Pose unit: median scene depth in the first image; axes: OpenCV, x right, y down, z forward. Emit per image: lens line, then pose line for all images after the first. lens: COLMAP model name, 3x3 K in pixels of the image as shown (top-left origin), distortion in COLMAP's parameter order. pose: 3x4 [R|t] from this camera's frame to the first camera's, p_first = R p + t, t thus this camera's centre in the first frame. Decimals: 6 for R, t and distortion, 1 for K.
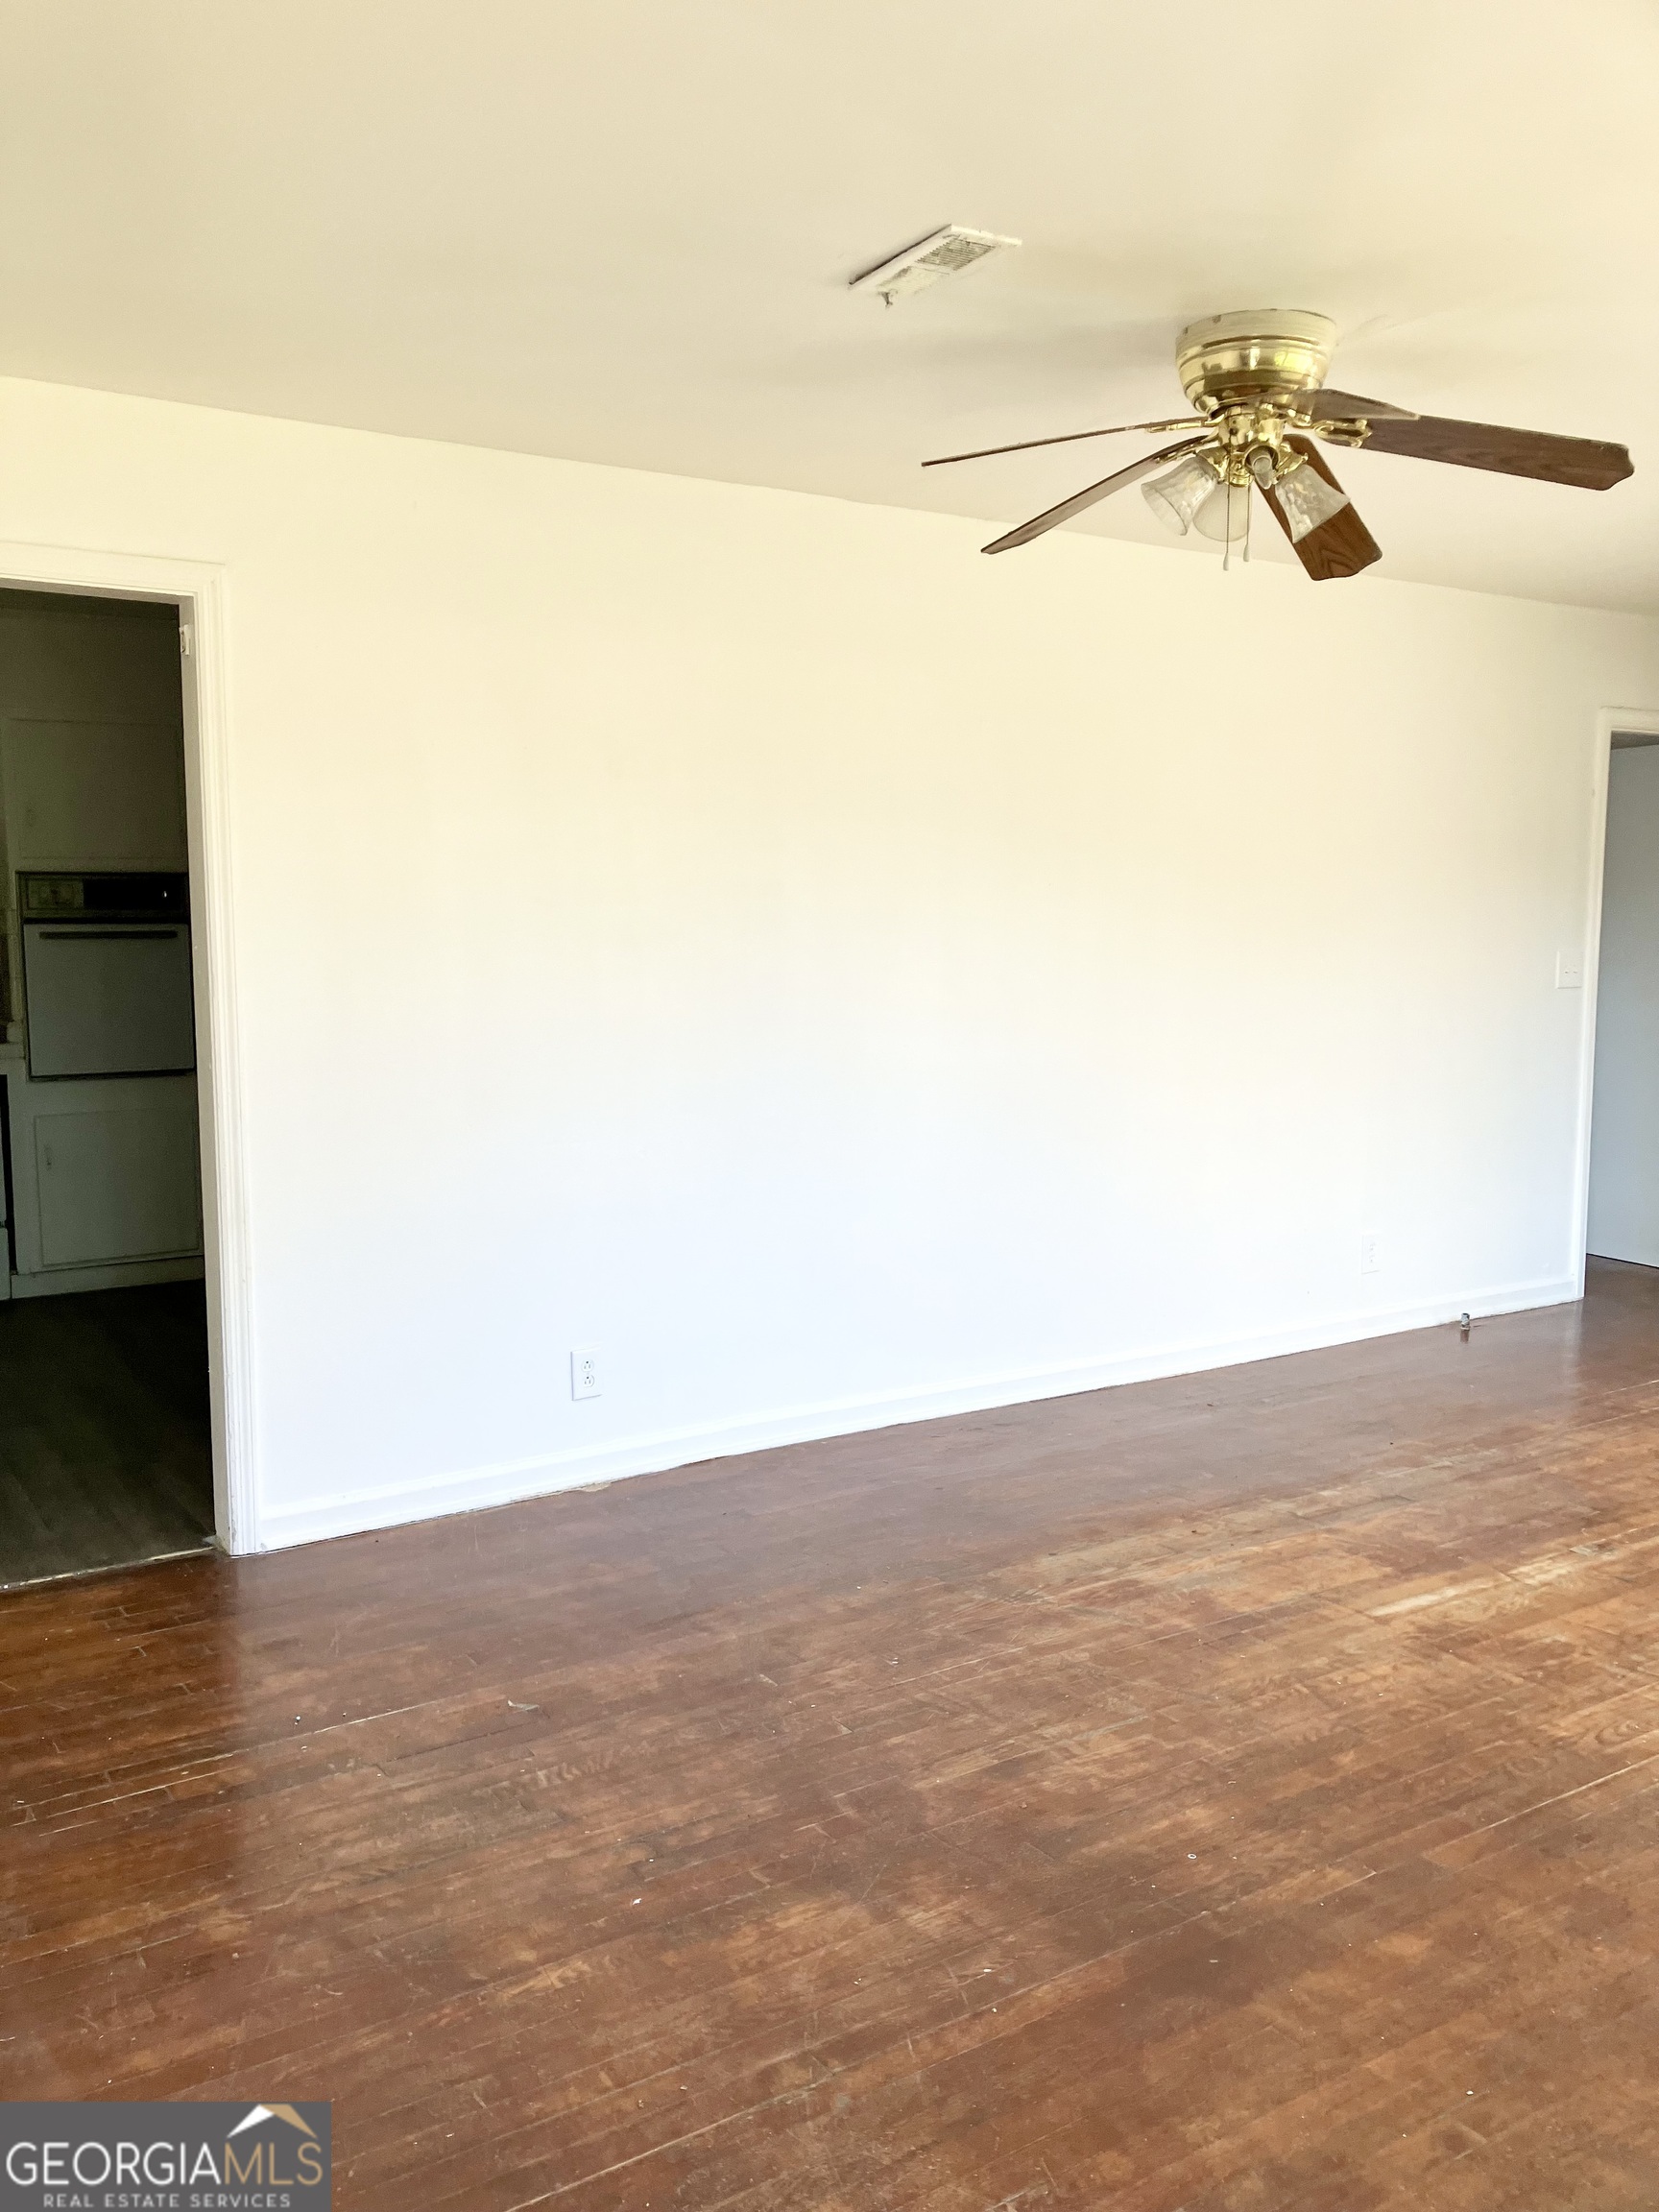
lens RADIAL K [[1814.3, 0, 827.5], [0, 1814.3, 1105.0], [0, 0, 1]] dist [-0.002700, -0.001424]
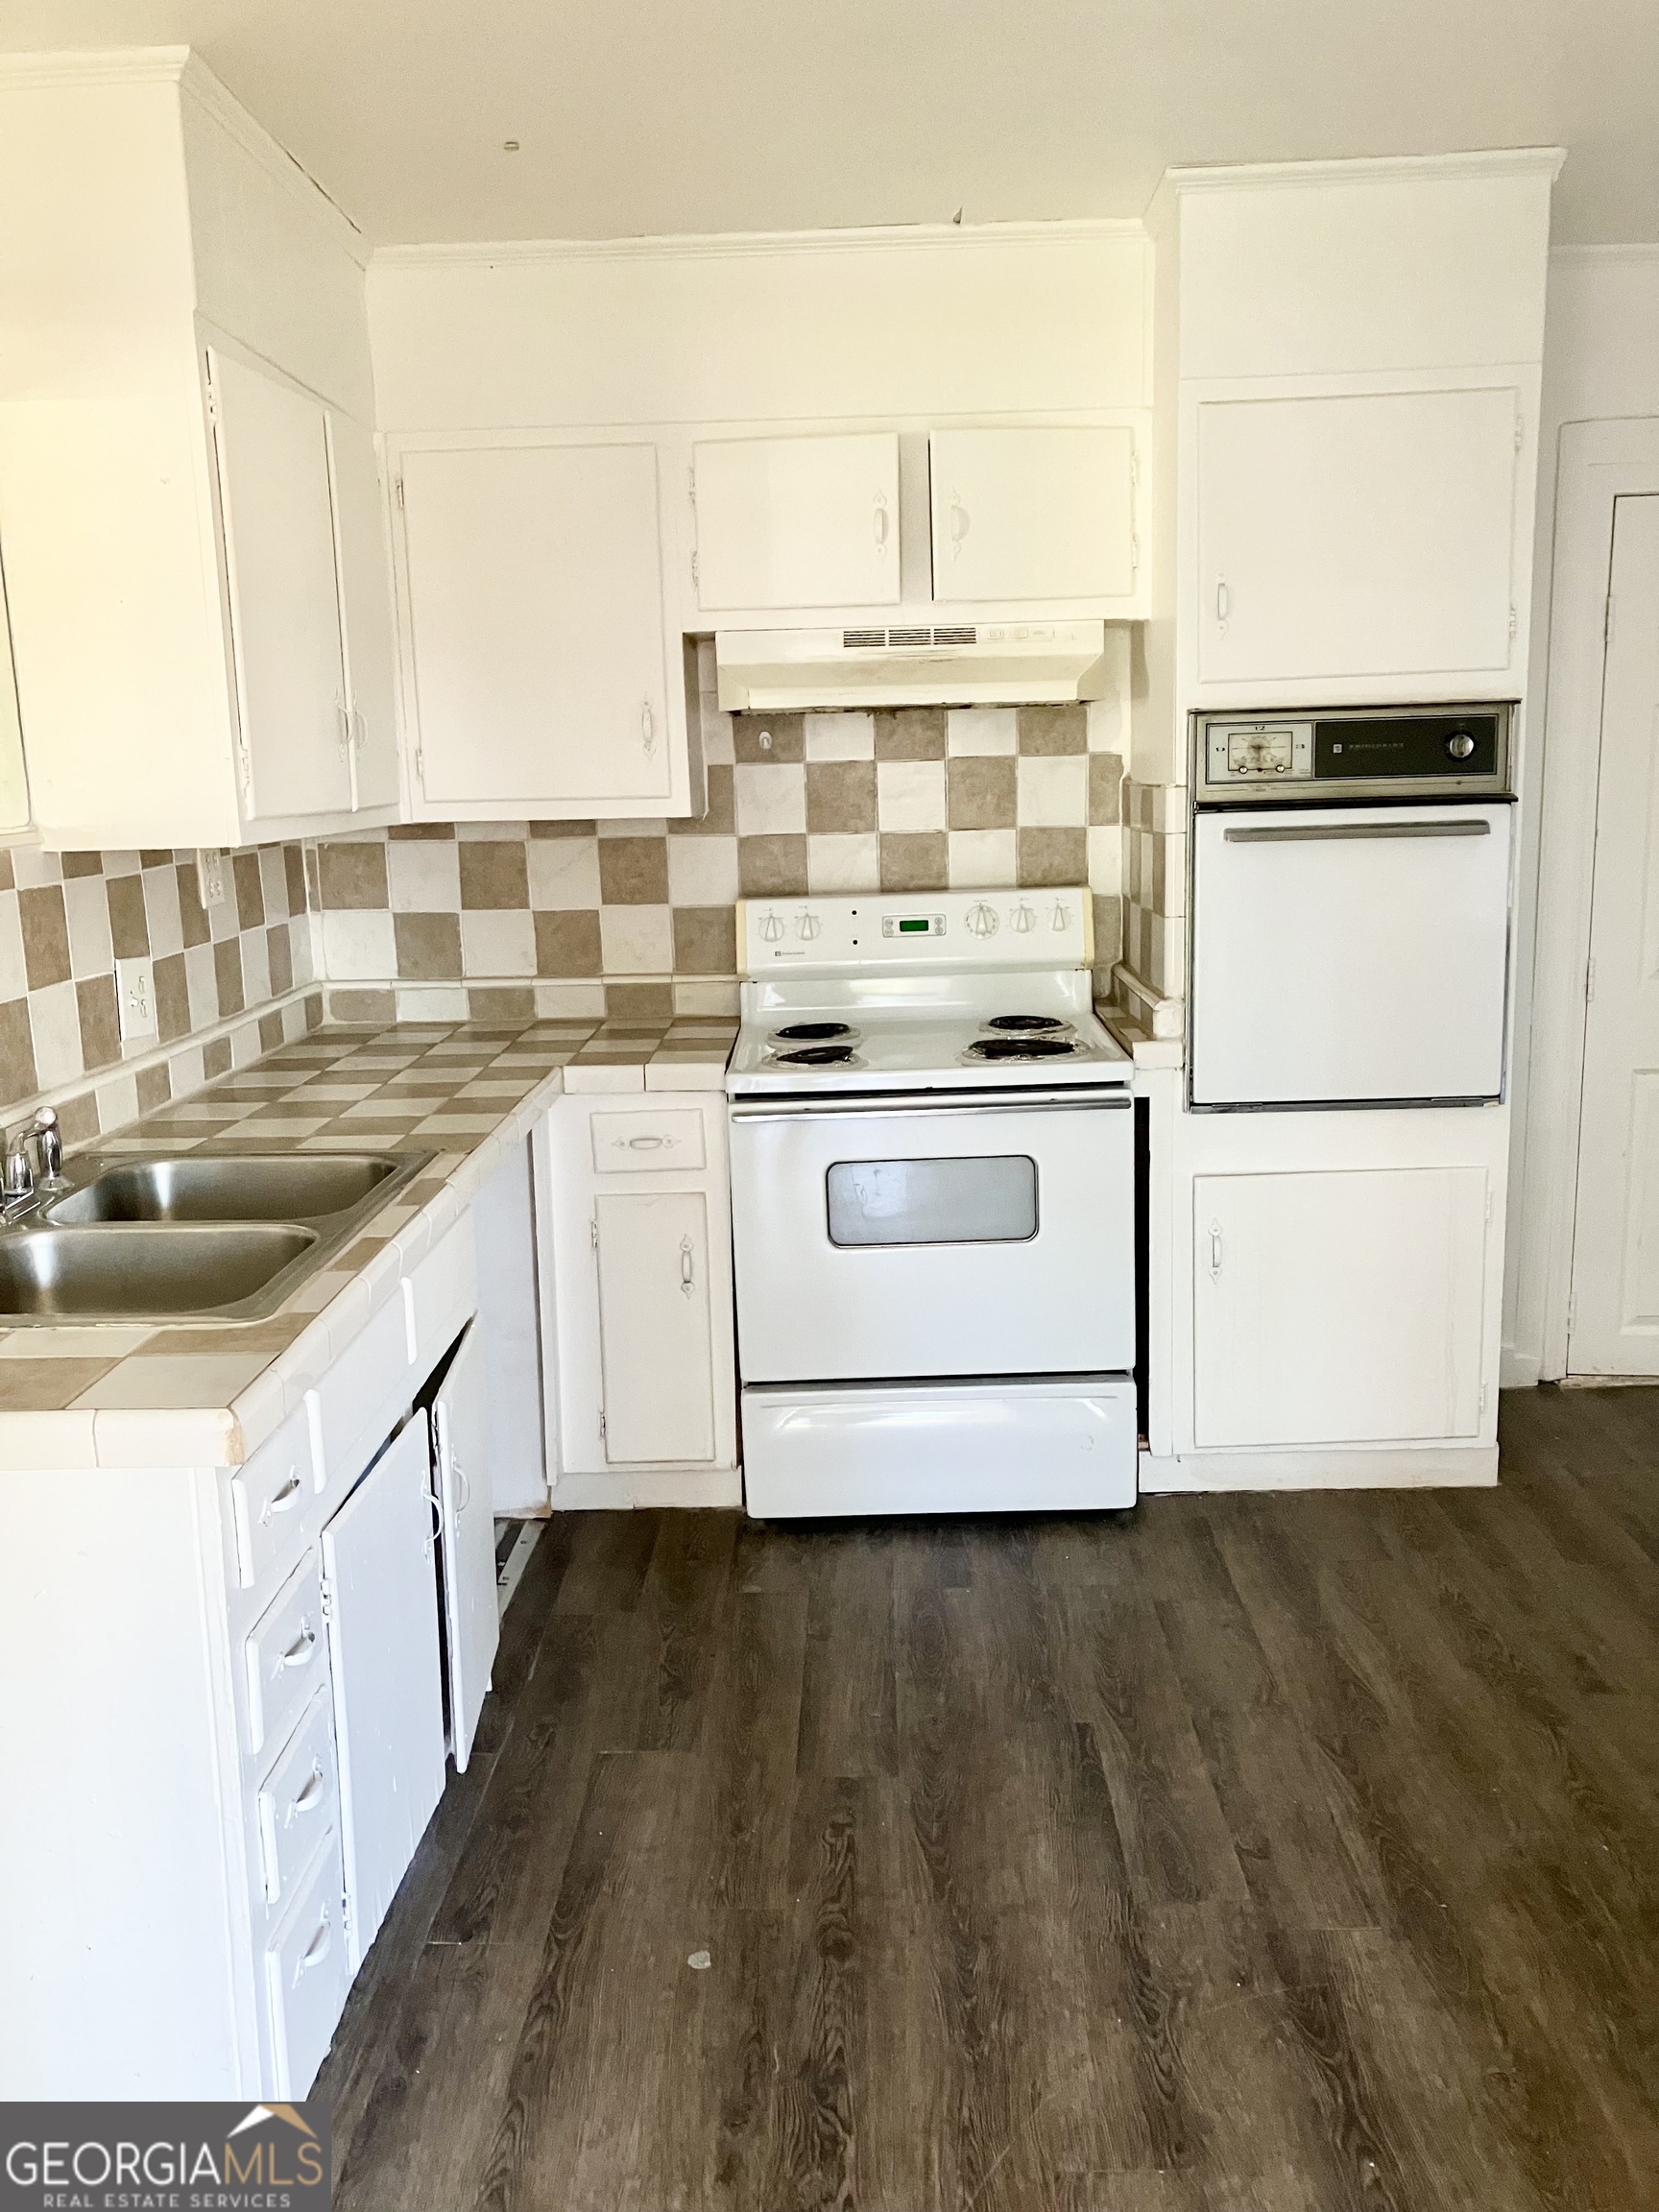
lens RADIAL K [[1814.3, 0, 828.3], [0, 1814.3, 1102.6], [0, 0, 1]] dist [-0.002700, -0.001424]
pose [[0.837163, 0.074434, -0.541865, -0.244105], [-0.036983, 0.996133, 0.079698, -0.054626], [0.545702, -0.046680, 0.836678, 0.504979]]
